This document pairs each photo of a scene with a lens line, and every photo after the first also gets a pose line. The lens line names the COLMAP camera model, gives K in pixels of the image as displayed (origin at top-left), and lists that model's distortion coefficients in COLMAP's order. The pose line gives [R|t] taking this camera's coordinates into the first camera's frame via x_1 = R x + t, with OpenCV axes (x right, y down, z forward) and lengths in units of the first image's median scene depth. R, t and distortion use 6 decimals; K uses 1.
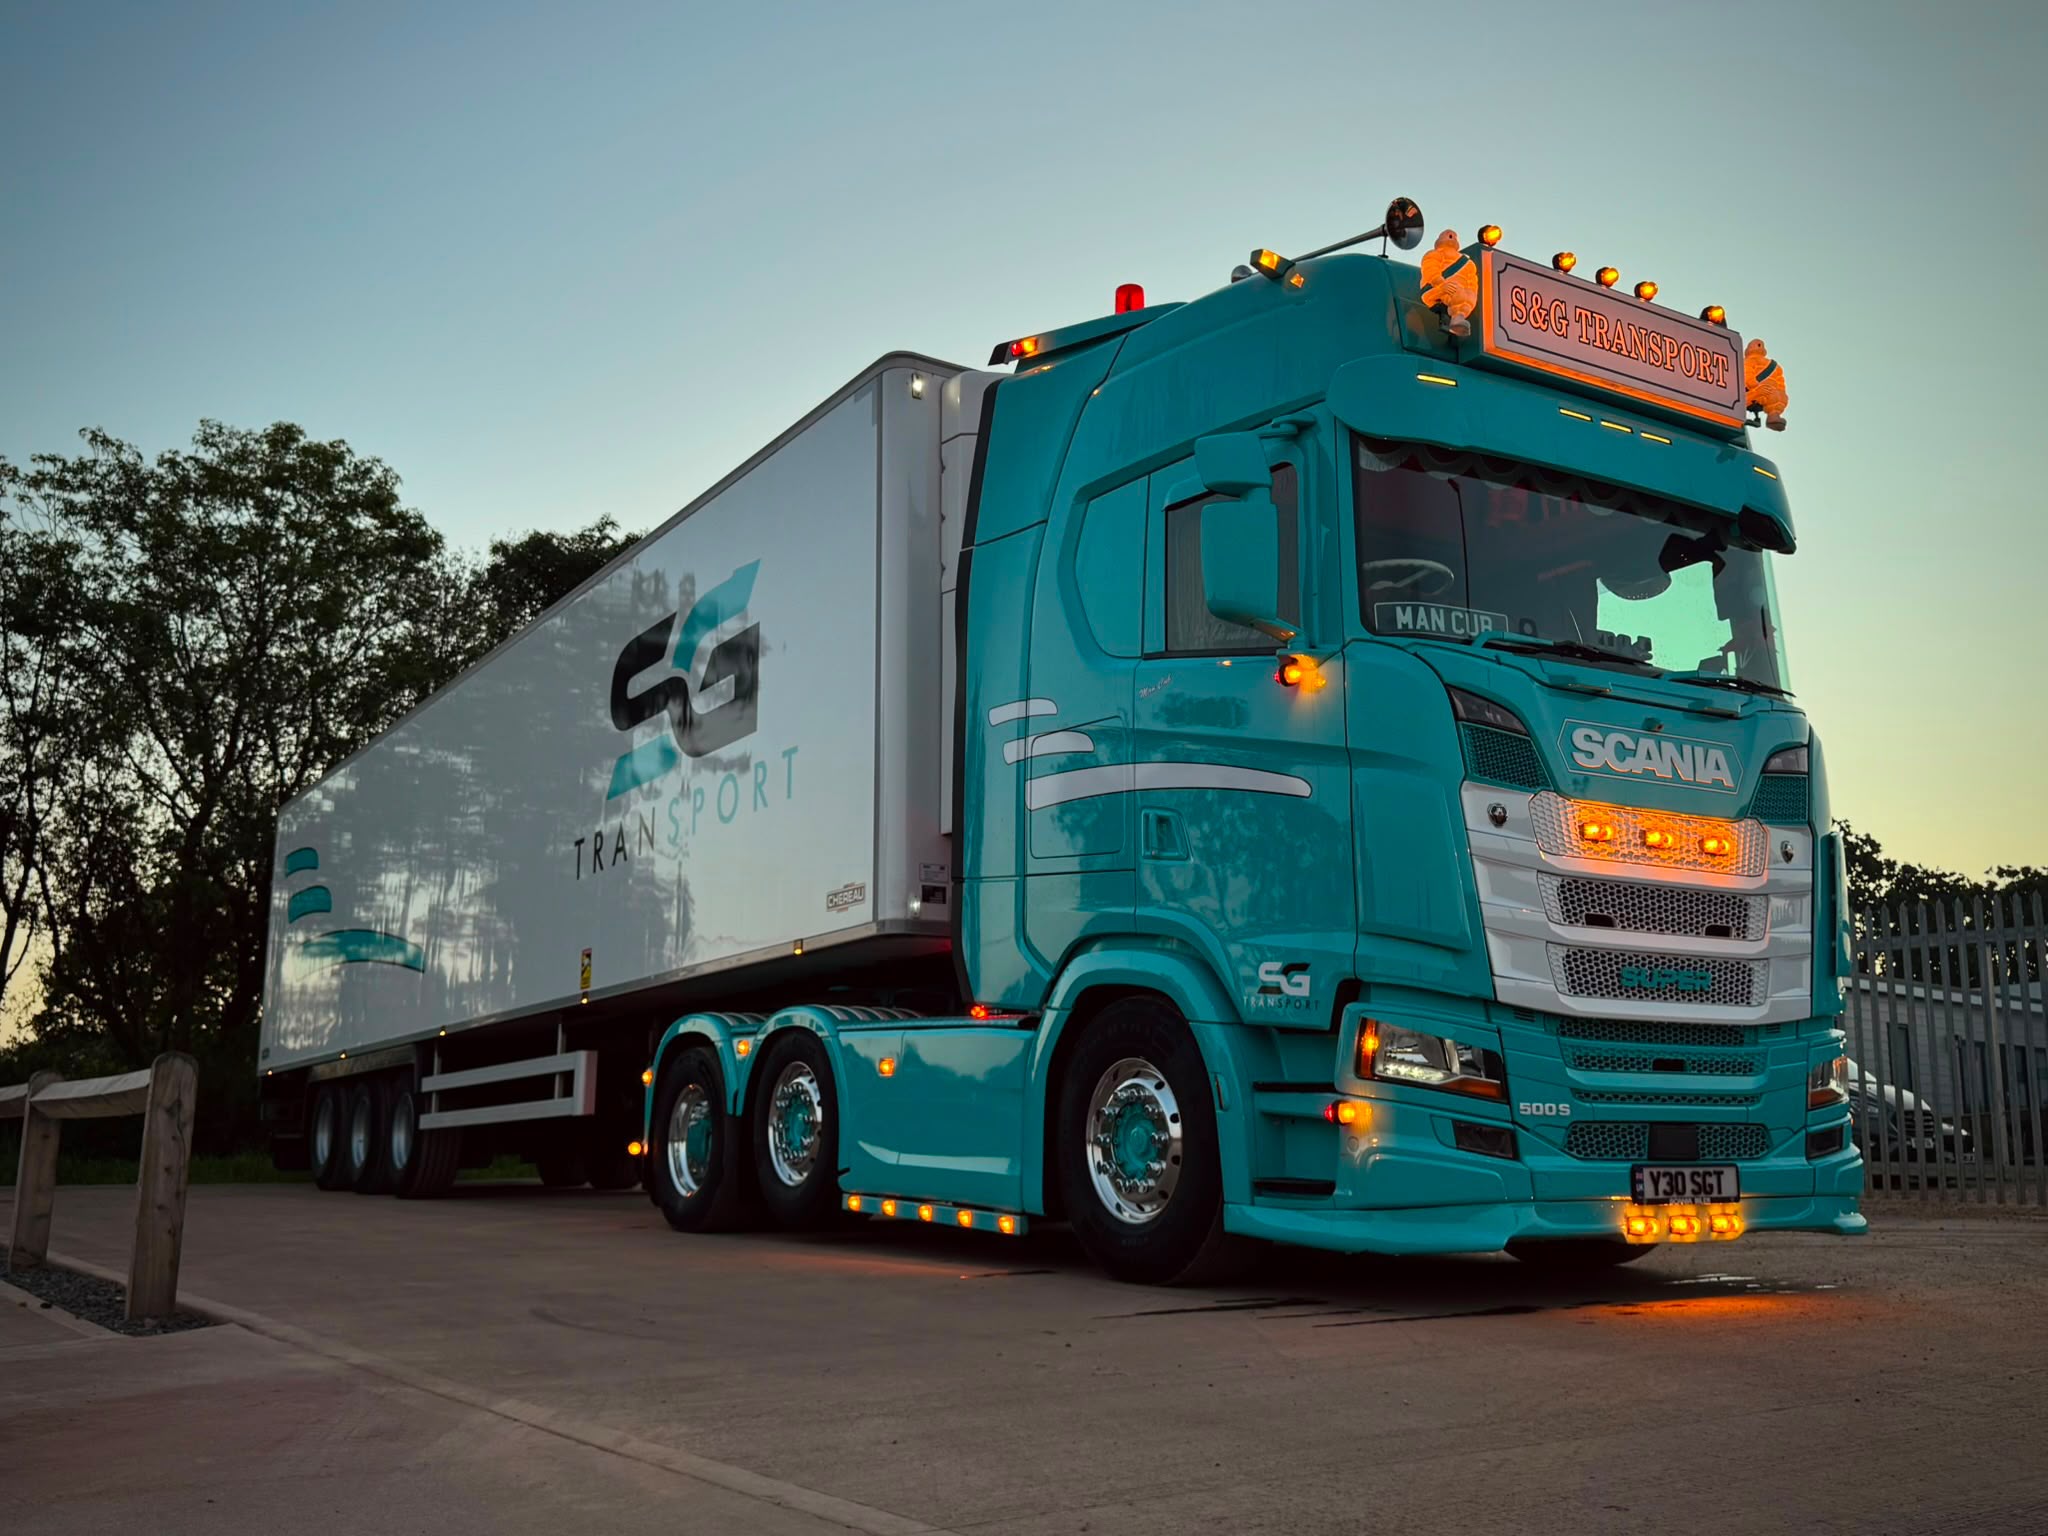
lens RADIAL K [[1835.6, 0, 1019.2], [0, 1835.6, 765.8], [0, 0, 1]] dist [0.095529, -0.001870]
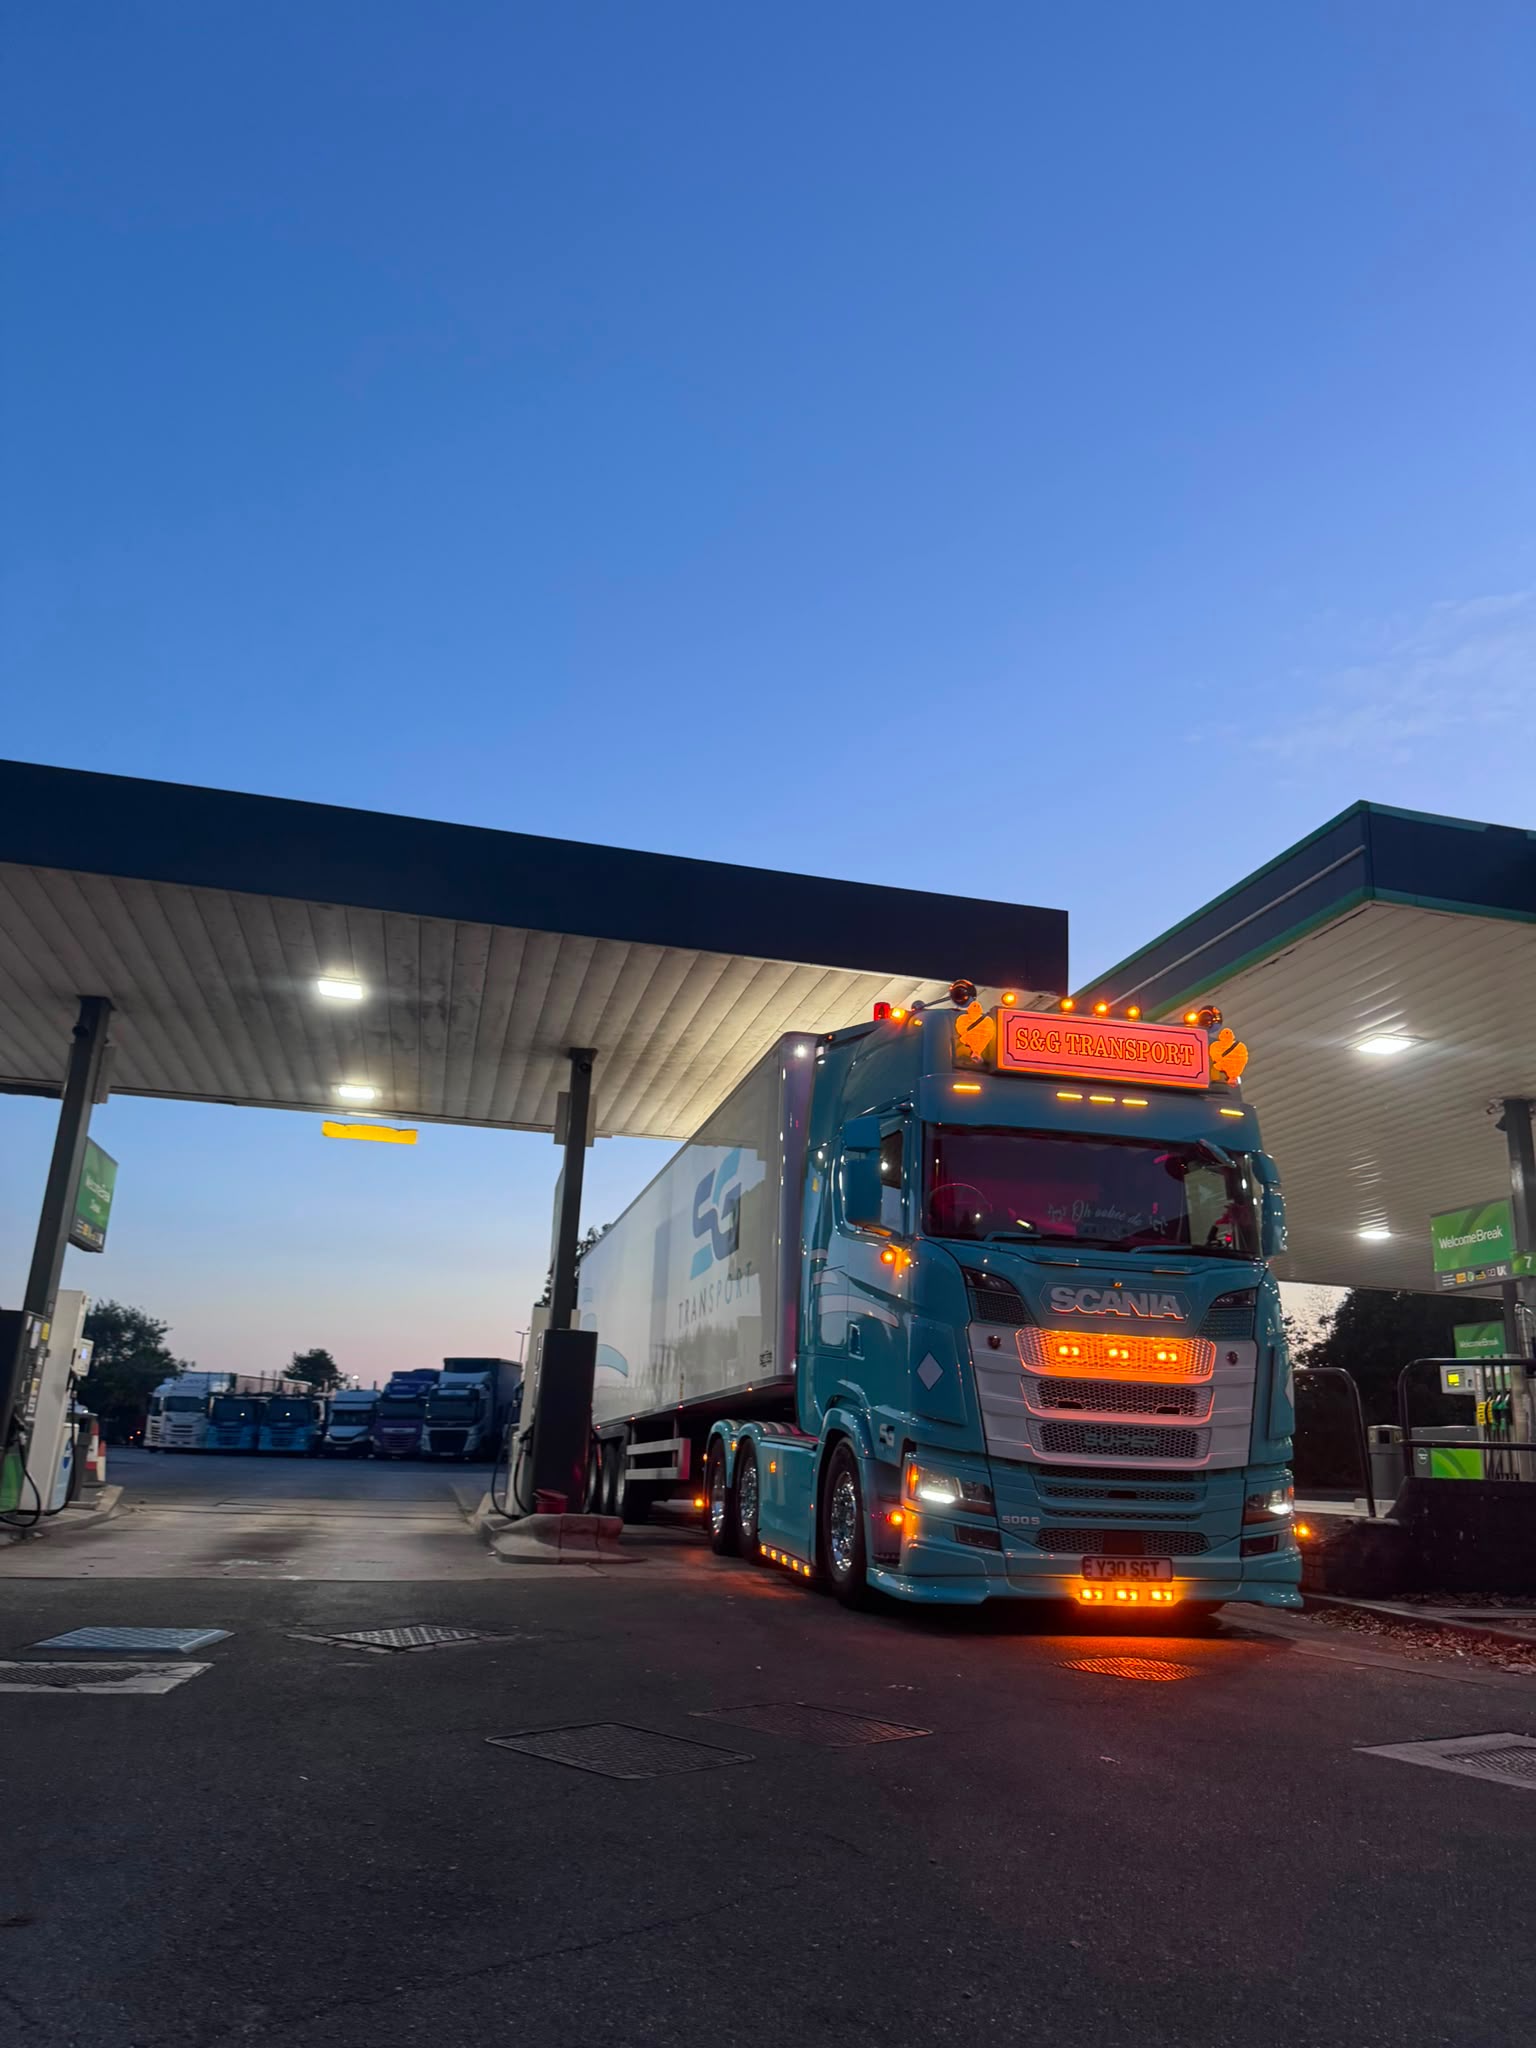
lens RADIAL K [[1445.7, 0, 756.2], [0, 1445.7, 1006.6], [0, 0, 1]] dist [0.047753, -0.010355]
pose [[0.936872, -0.067662, -0.343065, 0.504434], [0.029259, 0.992829, -0.115911, -0.127227], [0.348447, 0.098556, 0.932133, -0.360085]]
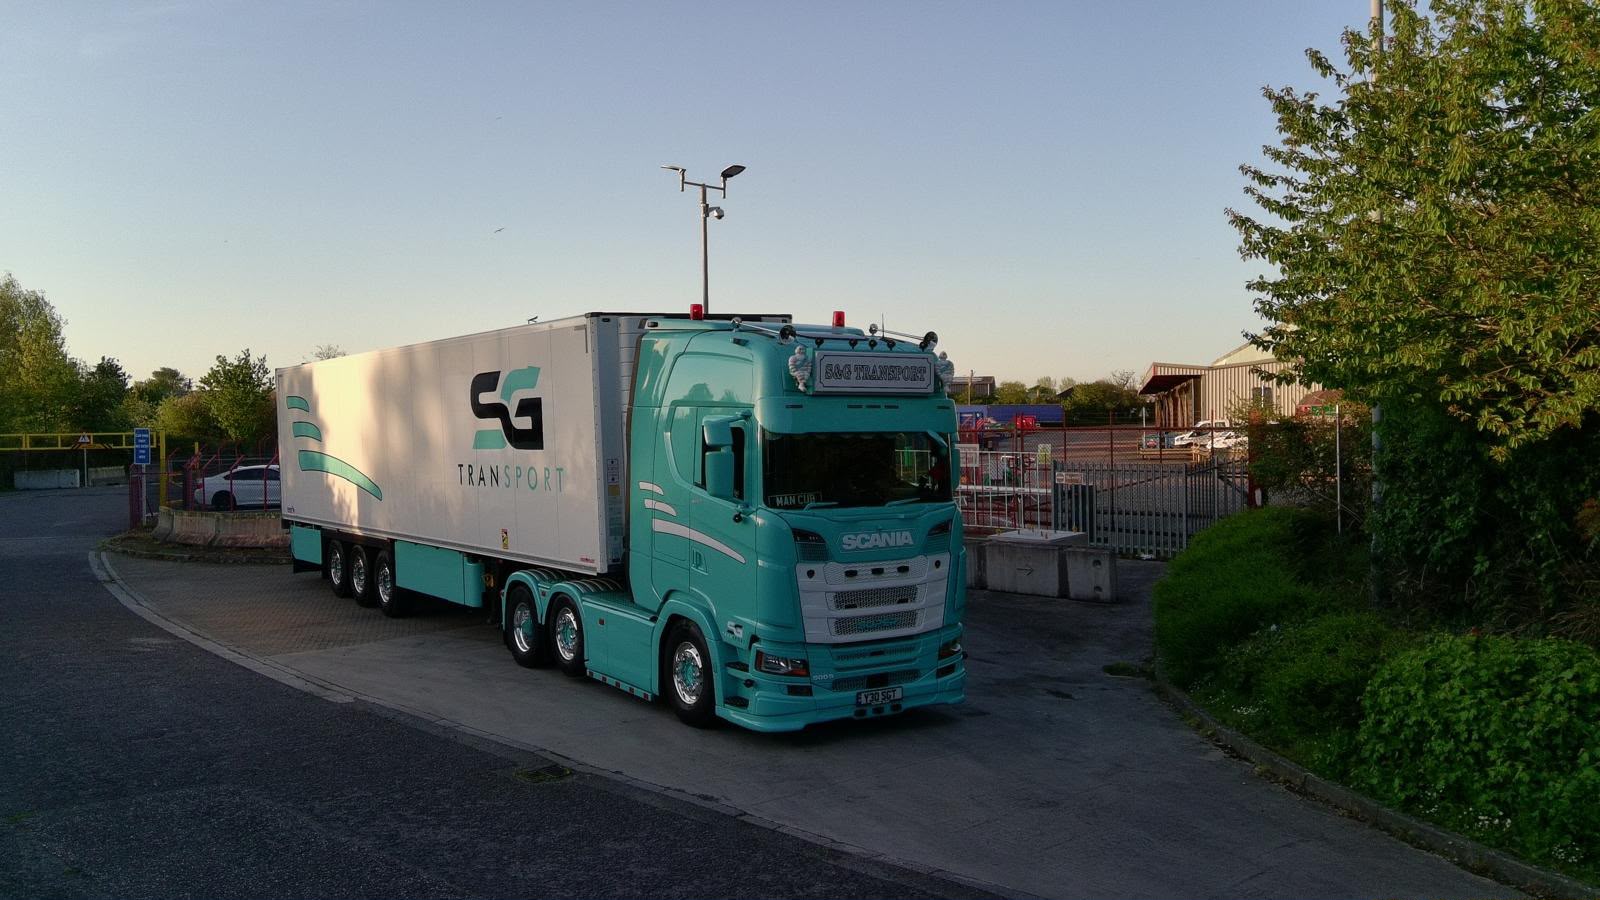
lens RADIAL K [[1324.3, 0, 787.3], [0, 1324.3, 457.7], [0, 0, 1]] dist [0.076307, -0.007881]
pose [[0.999880, -0.005836, 0.014359, 0.185110], [0.002729, 0.978223, 0.207540, -0.513745], [-0.015257, -0.207476, 0.978121, -0.827848]]
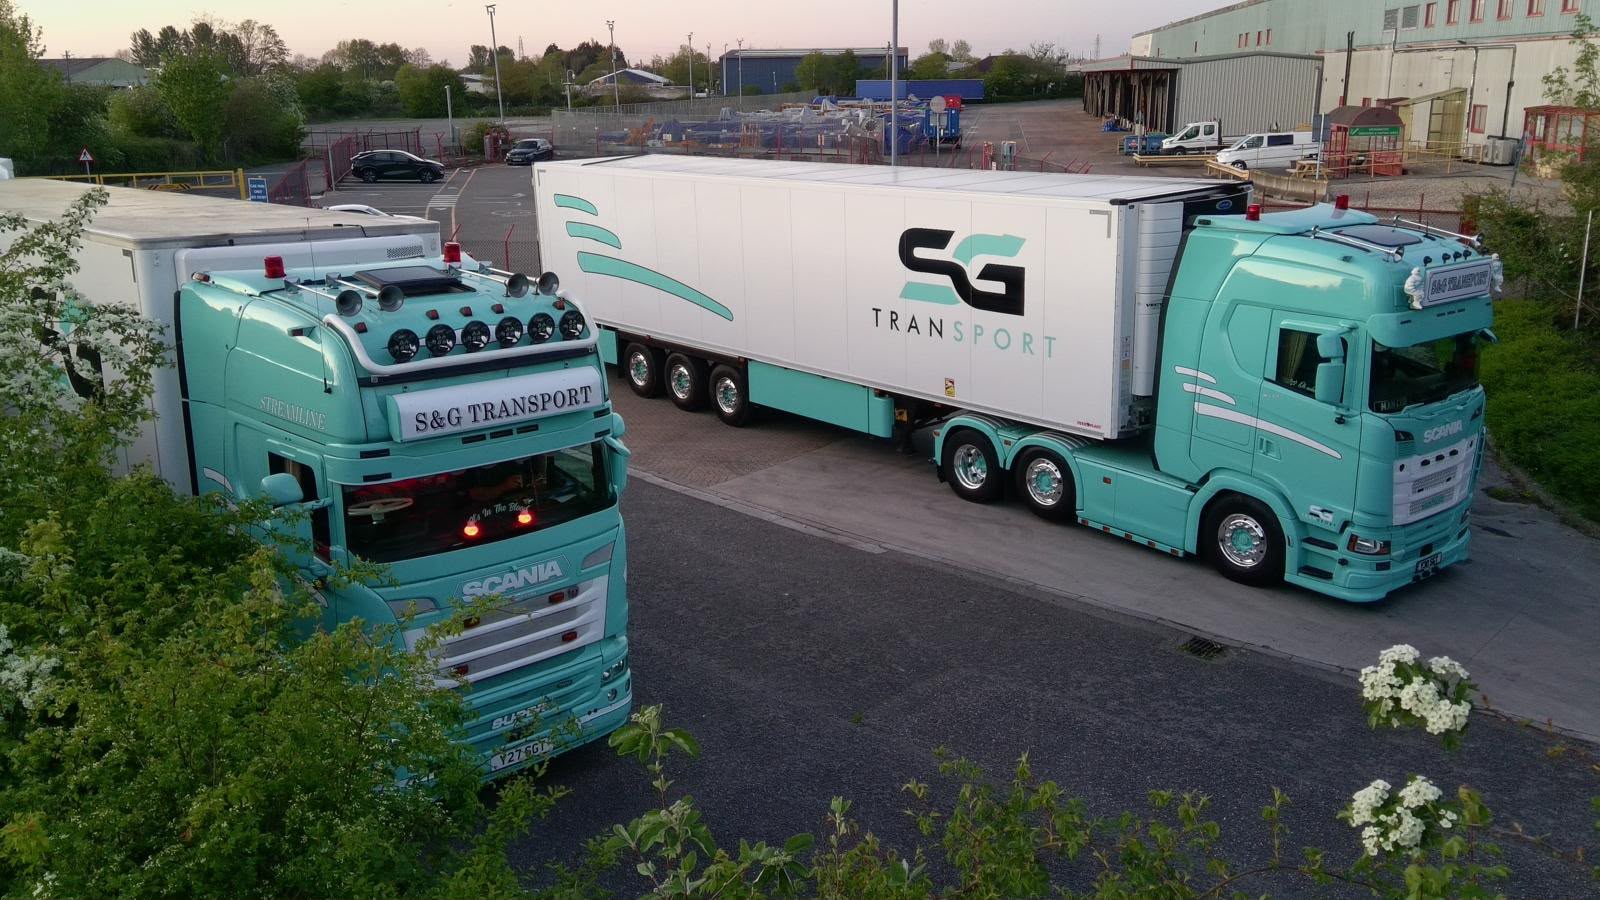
lens RADIAL K [[1324.3, 0, 757.6], [0, 1324.3, 441.1], [0, 0, 1]] dist [0.076307, -0.007881]
pose [[0.995022, -0.031818, 0.094443, -0.967554], [-0.012346, 0.901010, 0.433623, -0.921315], [-0.098891, -0.432630, 0.896132, -0.847892]]
